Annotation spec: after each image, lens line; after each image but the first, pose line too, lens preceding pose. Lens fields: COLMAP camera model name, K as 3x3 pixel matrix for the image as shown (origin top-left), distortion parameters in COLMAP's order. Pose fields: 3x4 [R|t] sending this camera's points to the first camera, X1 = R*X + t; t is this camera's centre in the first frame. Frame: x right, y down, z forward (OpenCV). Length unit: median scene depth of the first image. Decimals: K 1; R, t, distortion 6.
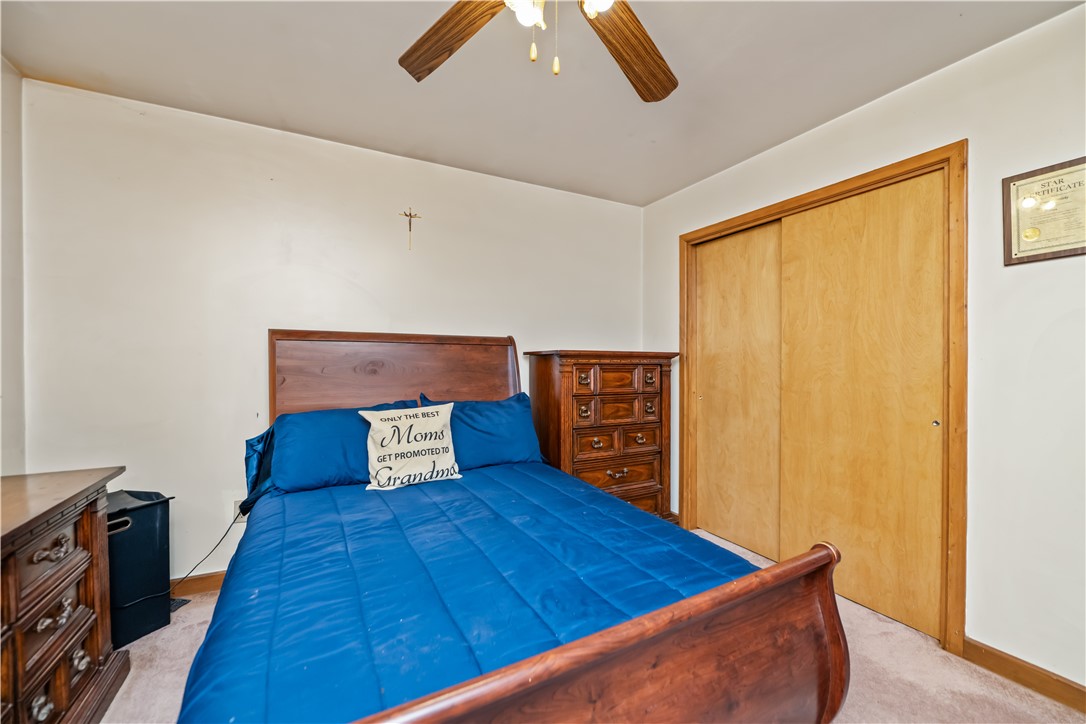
lens RADIAL K [[440.5, 0, 554.1], [0, 440.5, 365.9], [0, 0, 1]] dist [-0.006241, -0.000250]
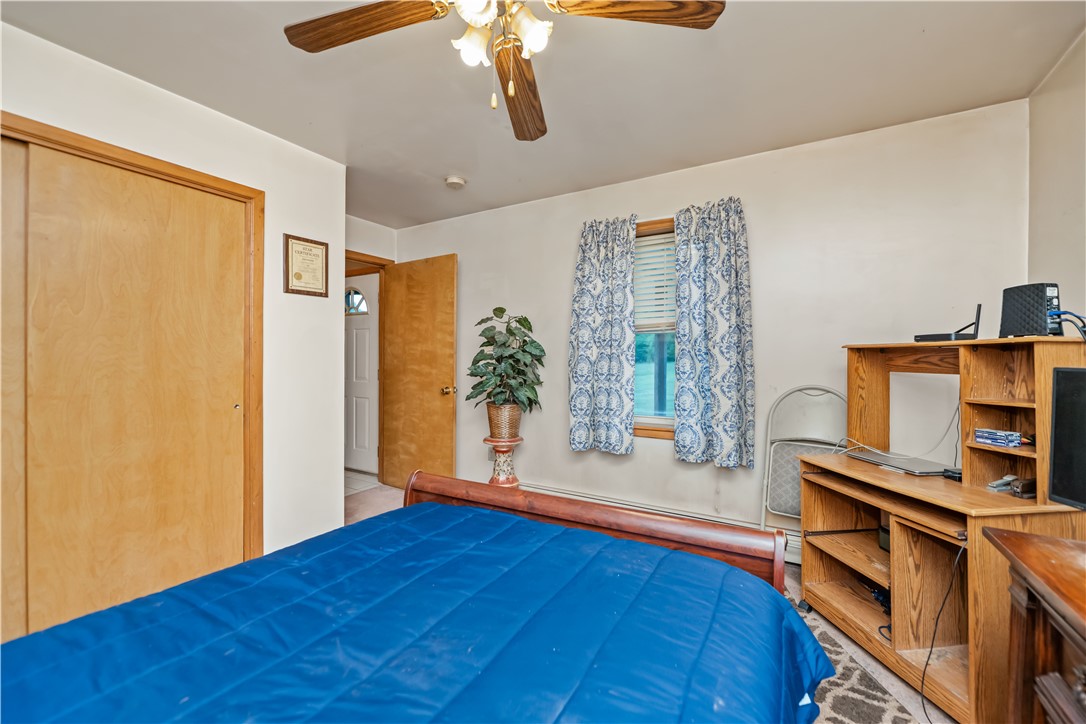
lens RADIAL K [[444.6, 0, 546.8], [0, 444.6, 358.8], [0, 0, 1]] dist [0.000337, -0.000049]
pose [[-0.519931, -0.009636, 0.854154, -0.584766], [-0.000863, 0.999942, 0.010756, -0.015164], [-0.854208, 0.004856, -0.519909, 0.820836]]
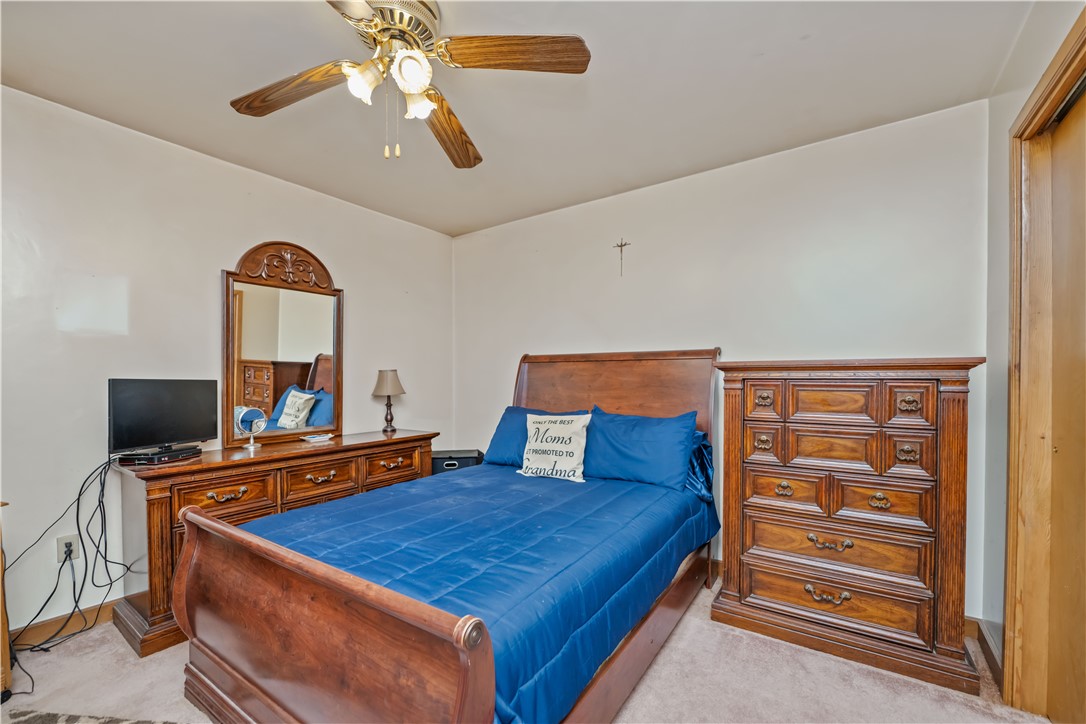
lens RADIAL K [[435.6, 0, 544.8], [0, 435.6, 382.2], [0, 0, 1]] dist [-0.002848, -0.000123]
pose [[0.455971, 0.004008, -0.889985, 0.754726], [-0.006603, 0.999978, 0.001120, 0.003518], [0.889970, 0.005366, 0.455987, 0.442187]]
